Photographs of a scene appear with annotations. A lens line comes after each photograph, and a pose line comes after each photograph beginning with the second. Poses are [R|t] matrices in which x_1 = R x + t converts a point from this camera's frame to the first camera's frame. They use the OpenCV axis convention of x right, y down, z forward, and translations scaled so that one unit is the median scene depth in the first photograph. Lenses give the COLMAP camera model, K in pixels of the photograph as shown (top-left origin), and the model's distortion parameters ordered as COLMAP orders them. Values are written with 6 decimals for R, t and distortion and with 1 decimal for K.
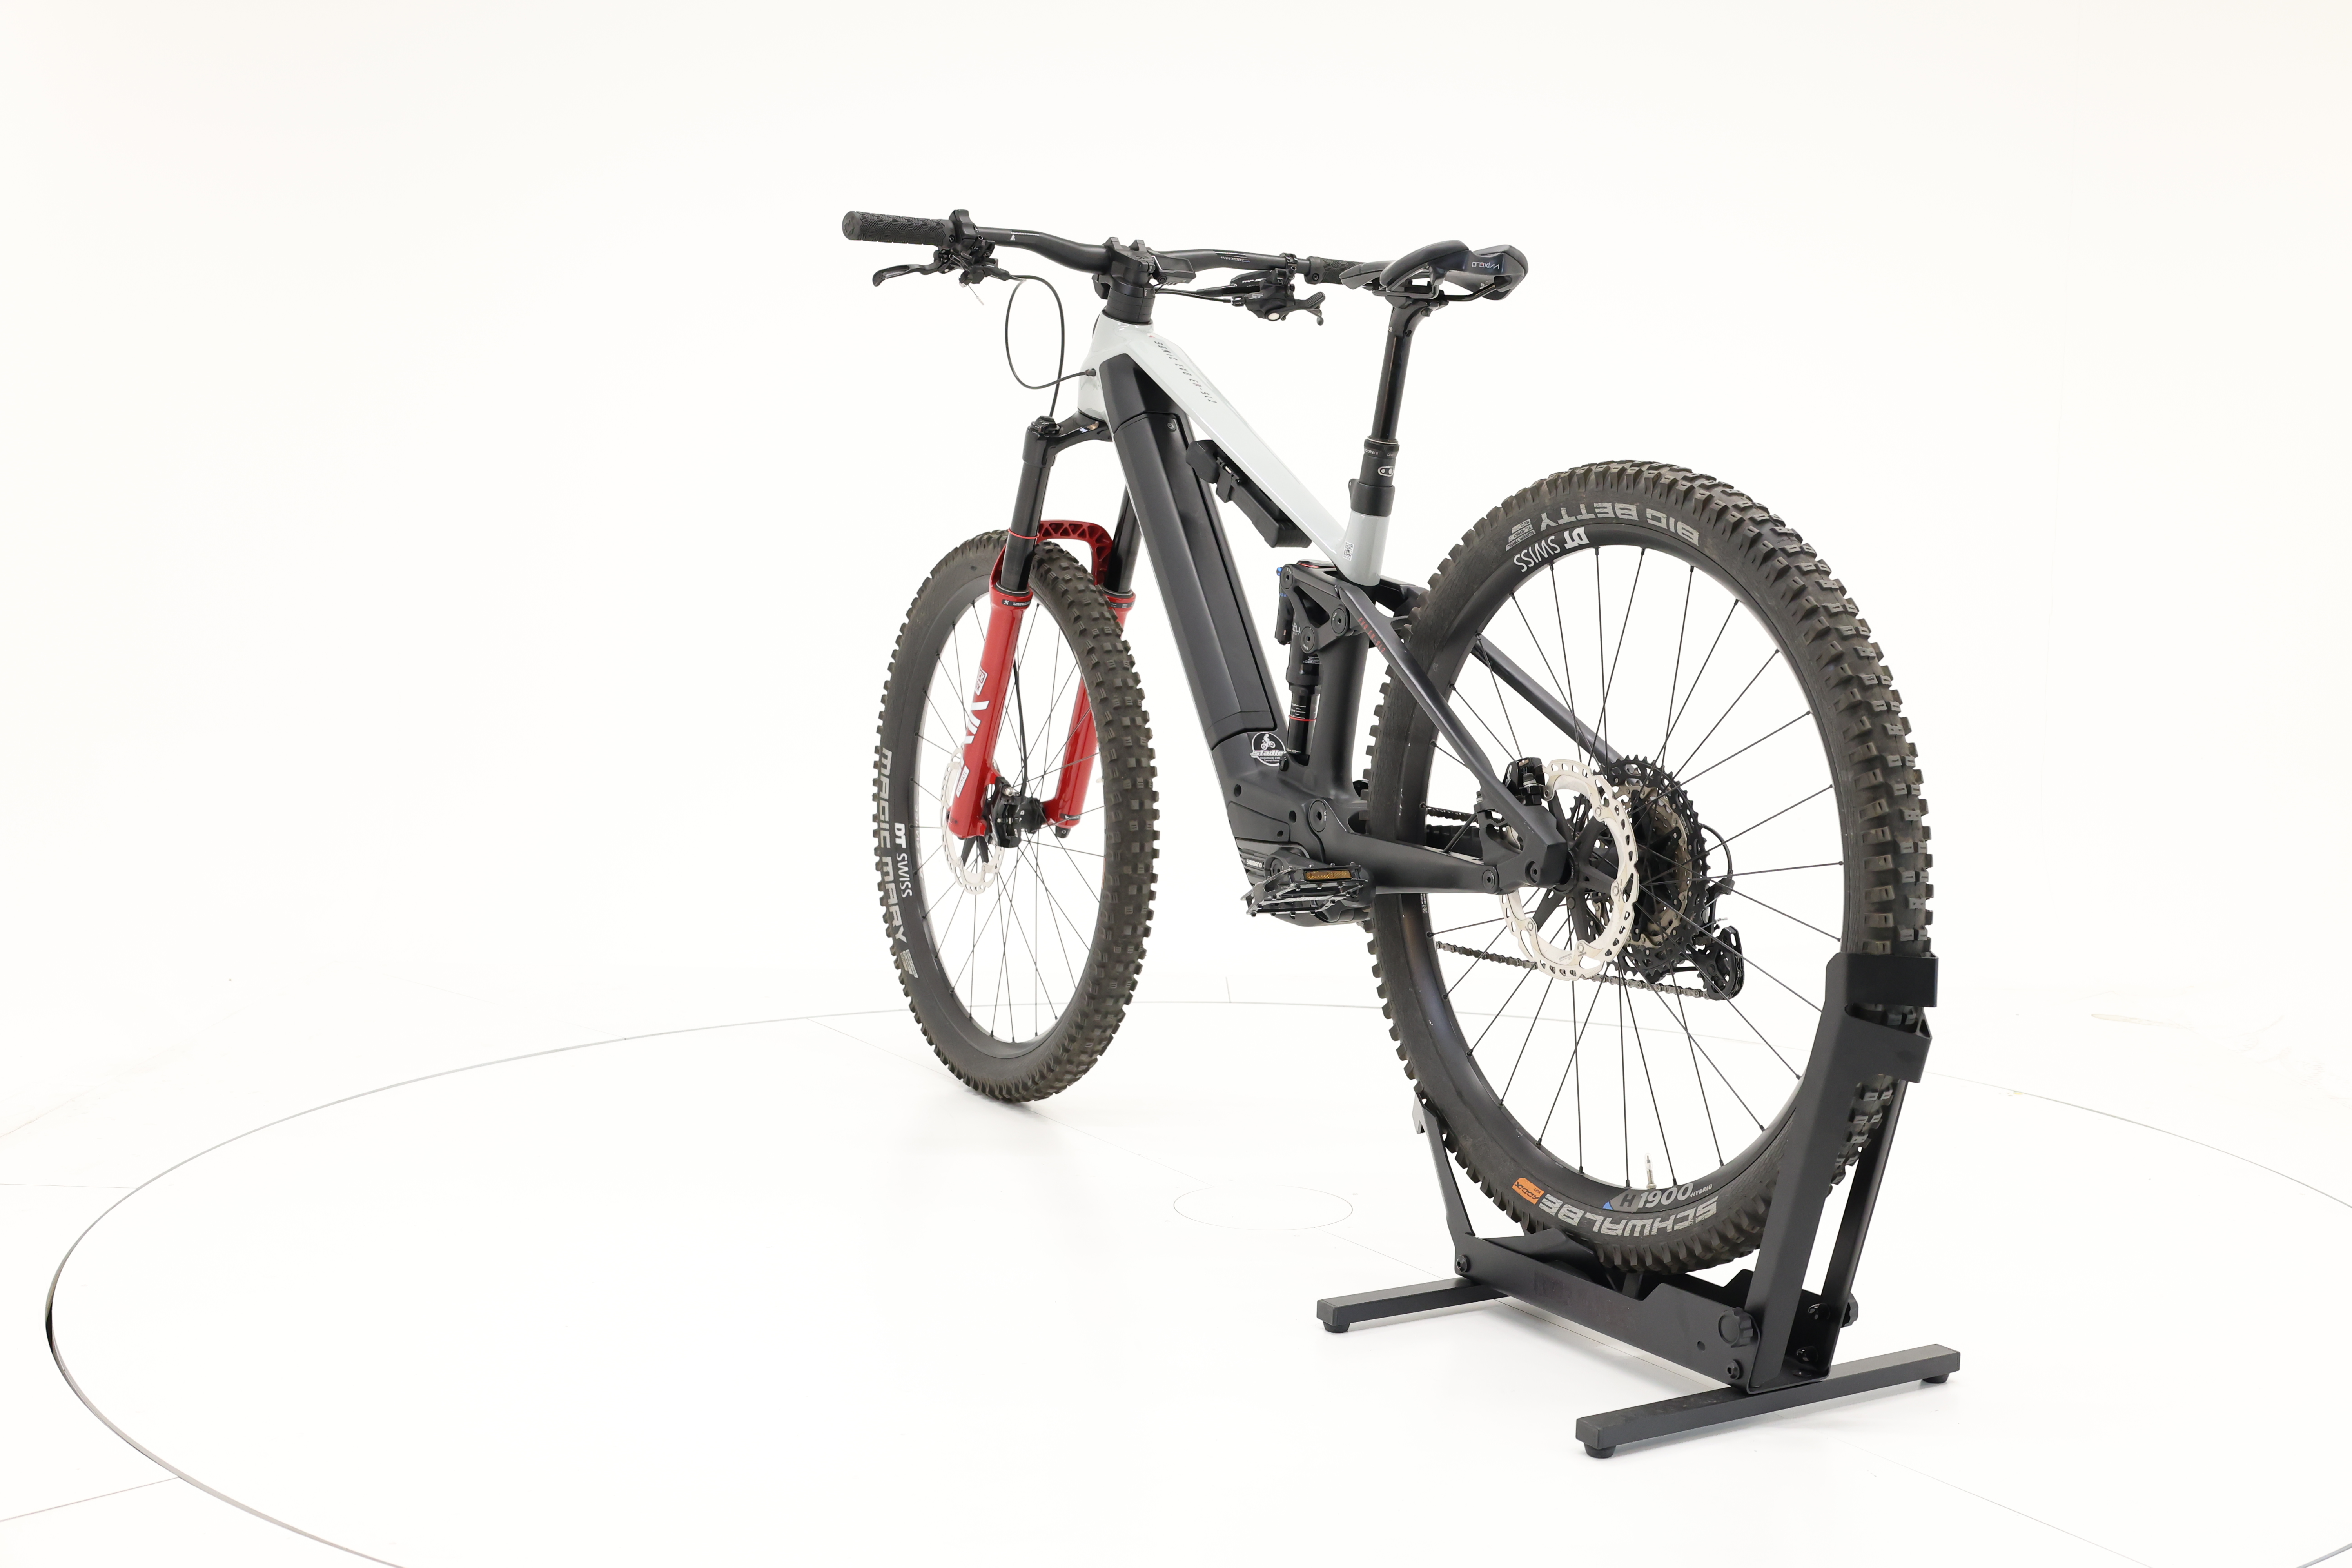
lens RADIAL K [[2658.6, 0, 1181.6], [0, 2658.6, 789.8], [0, 0, 1]] dist [-0.002510, 0.000000]
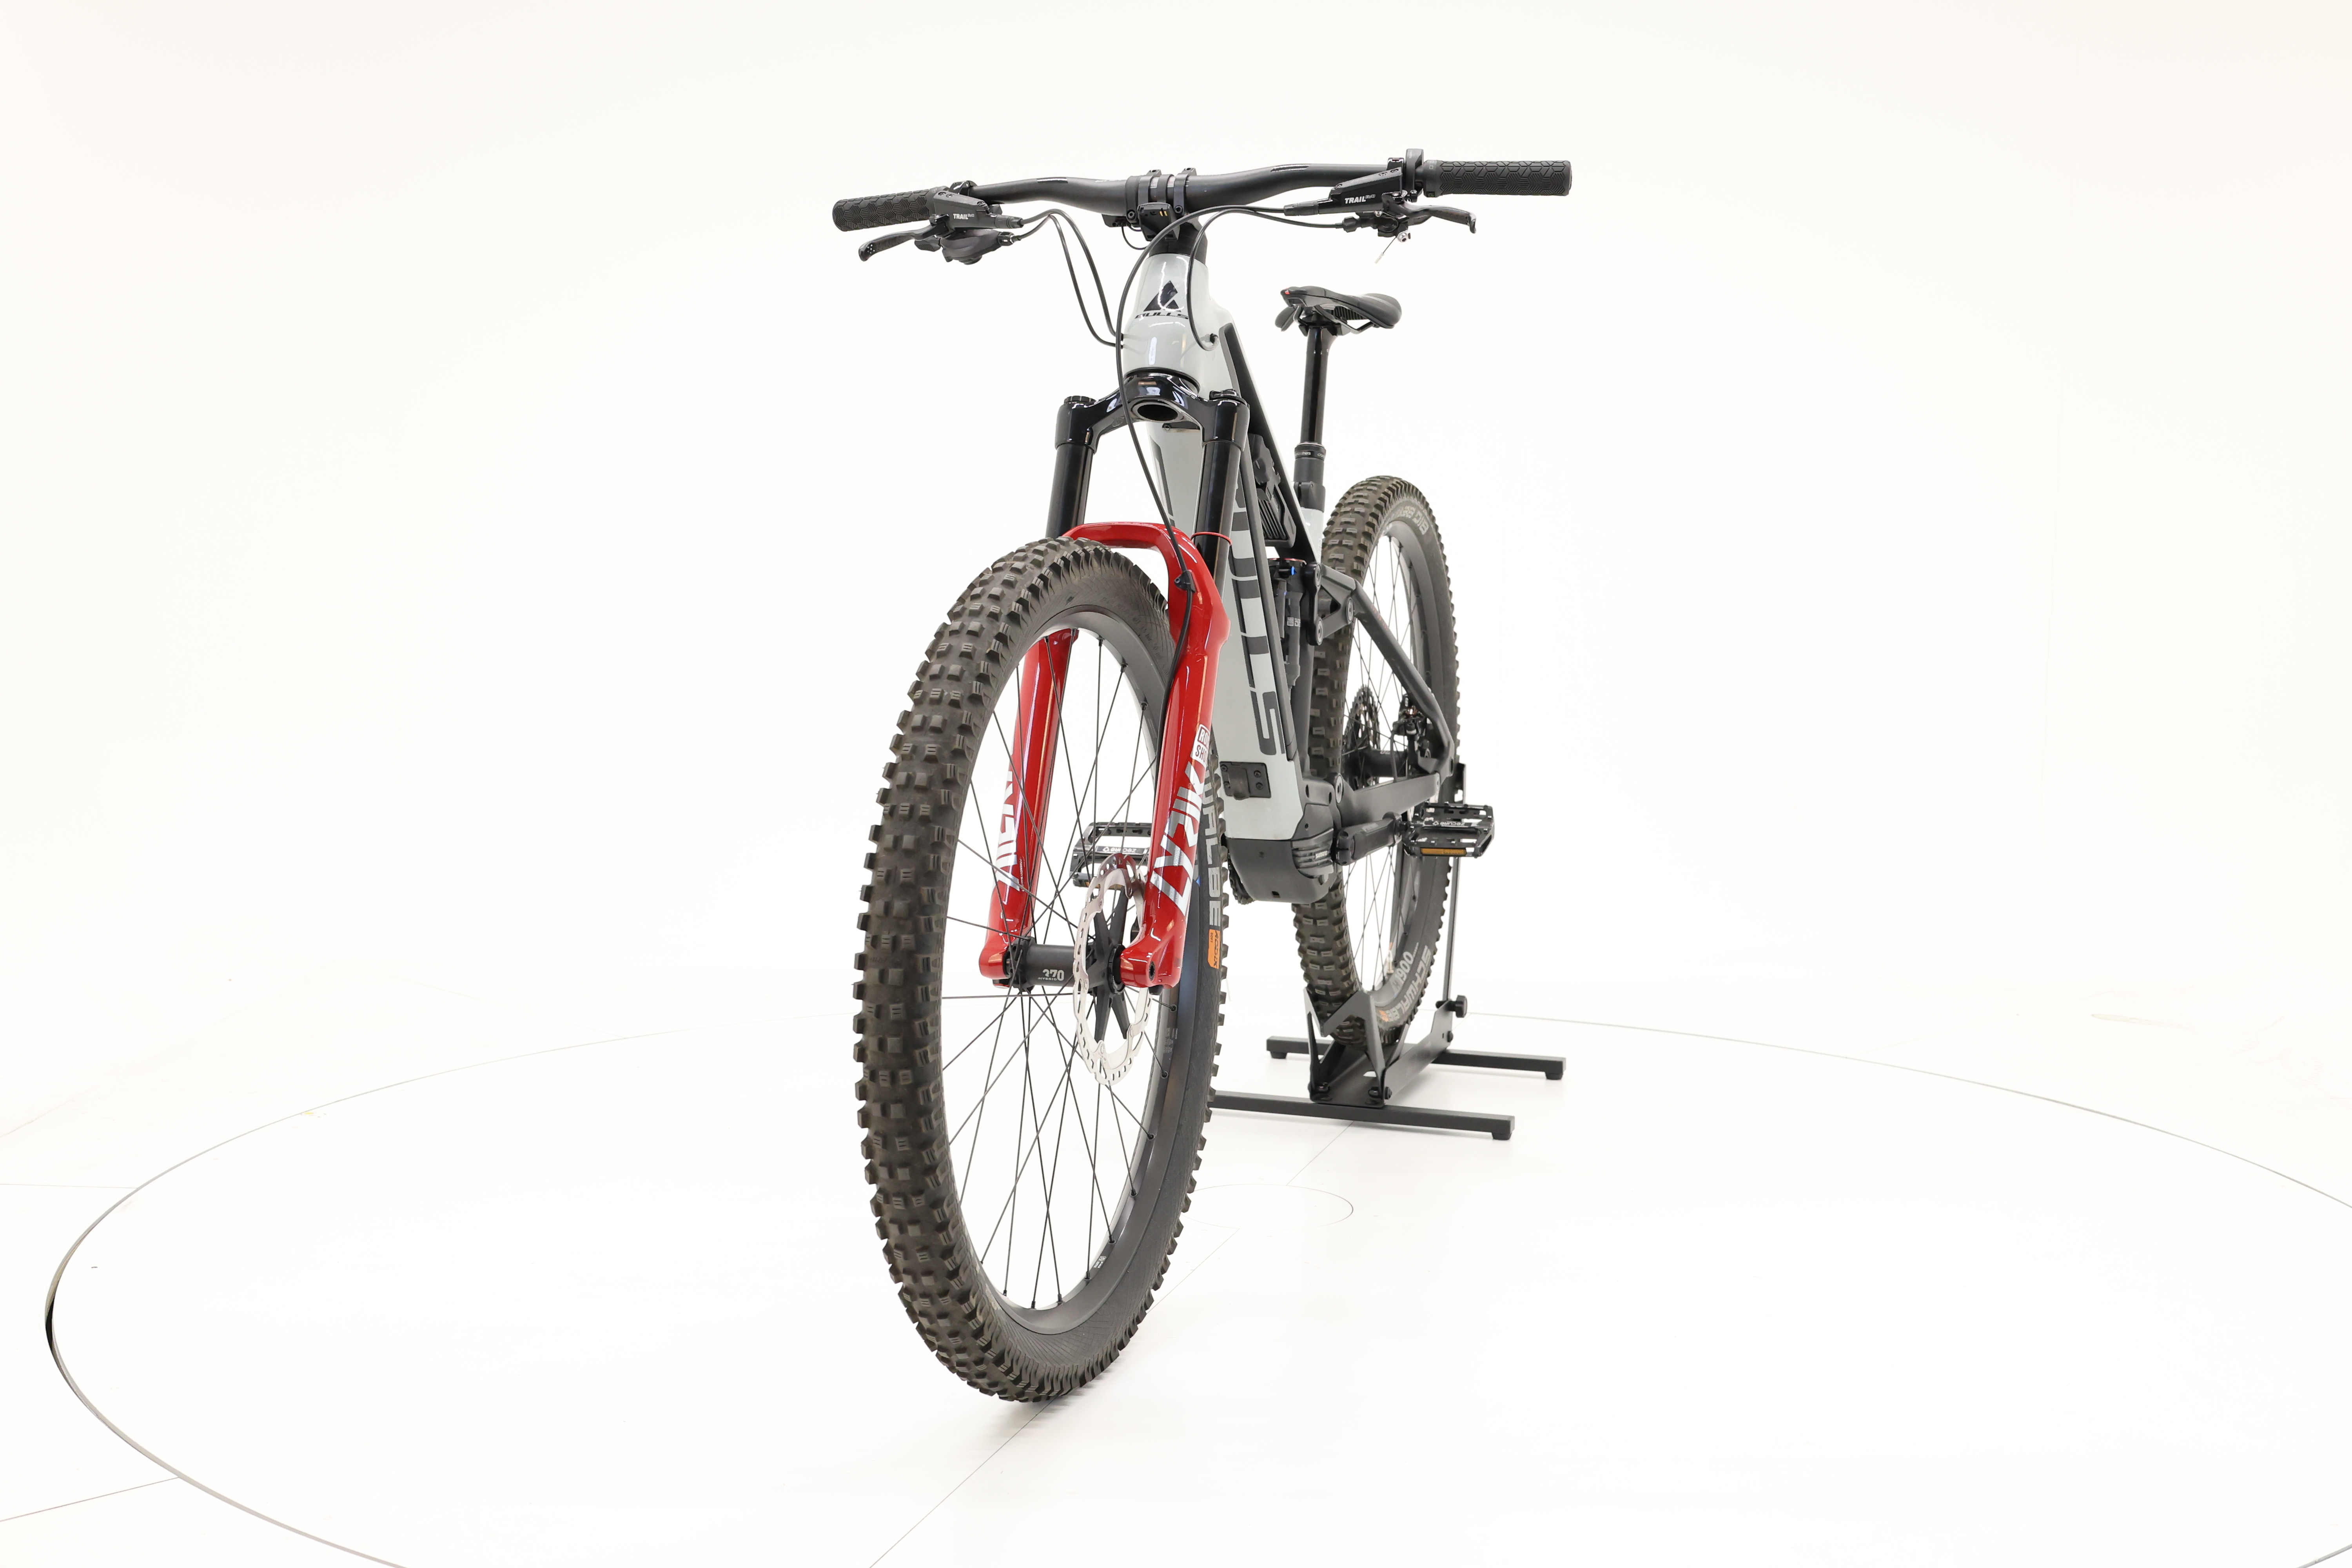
lens RADIAL K [[2658.6, 0, 1167.8], [0, 2658.6, 790.1], [0, 0, 1]] dist [-0.002510, 0.000000]
pose [[-0.653179, -0.103253, 0.750130, -0.709201], [0.051222, 0.982365, 0.179822, -0.186351], [-0.755469, 0.155879, -0.636372, 1.710135]]
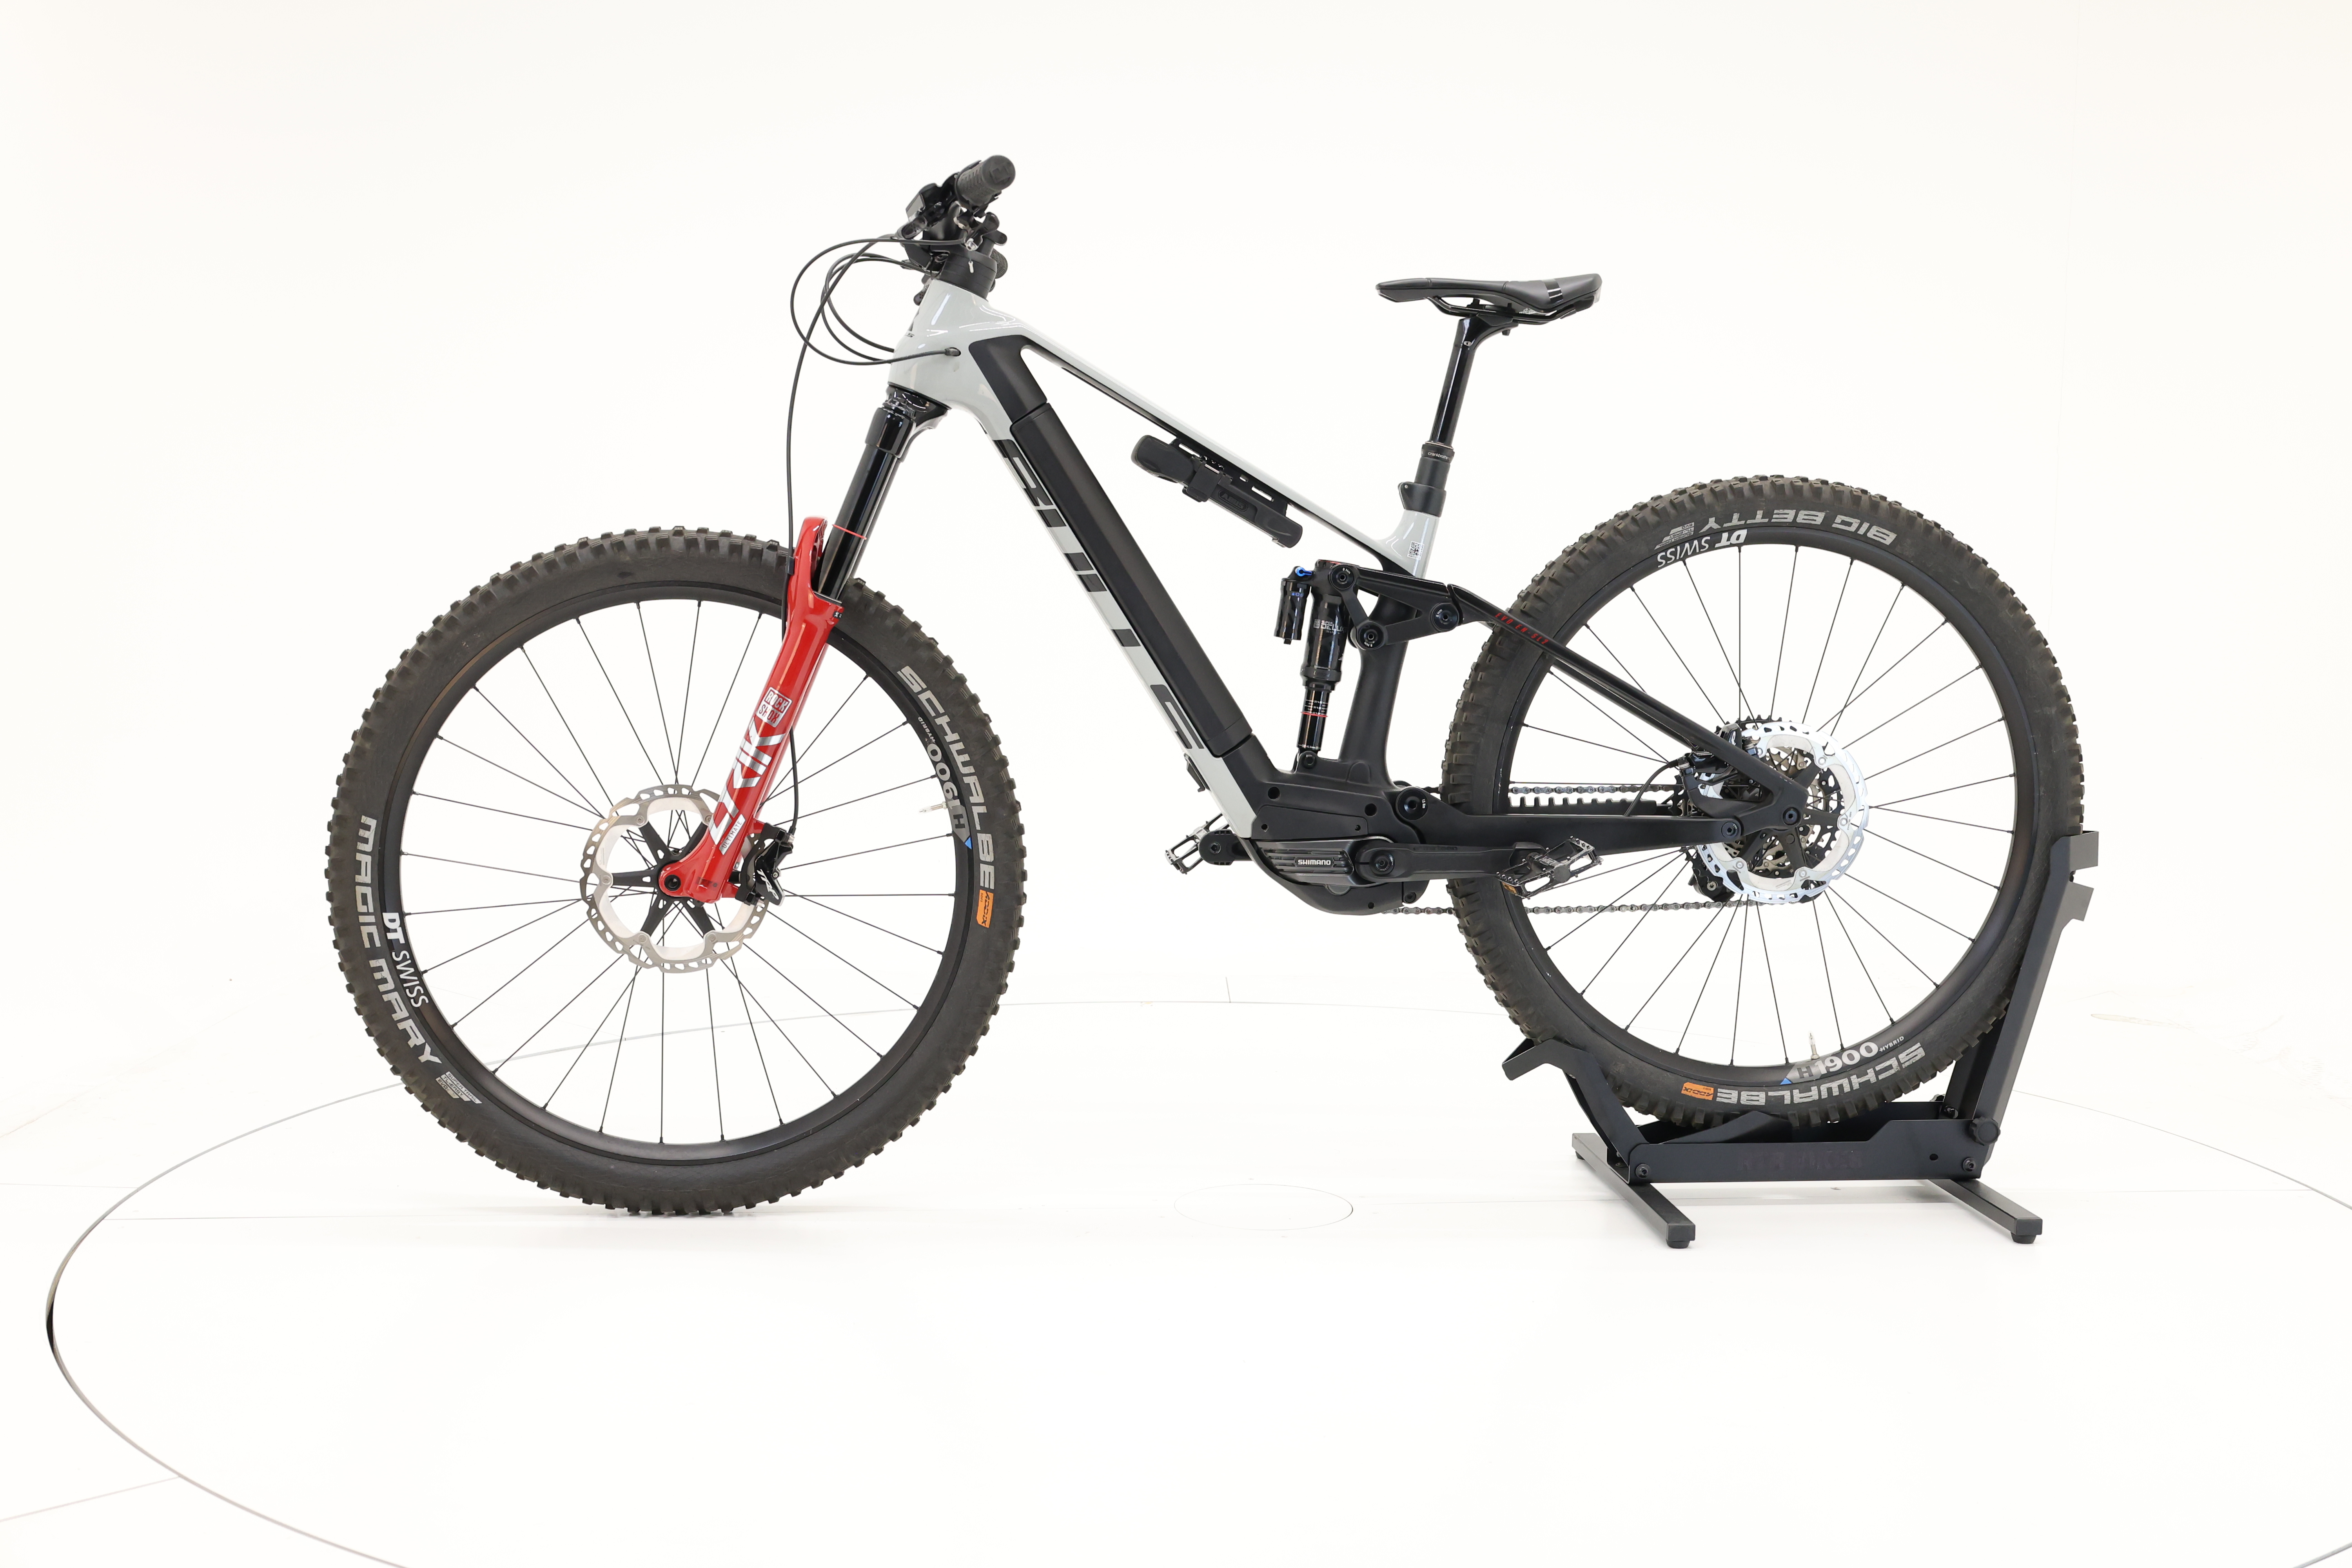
lens RADIAL K [[2658.6, 0, 1191.8], [0, 2658.6, 777.6], [0, 0, 1]] dist [-0.002510, 0.000000]
pose [[0.424689, -0.098389, 0.899977, -0.902214], [0.081539, 0.994194, 0.070211, -0.079088], [-0.901660, 0.043565, 0.430246, 0.612501]]
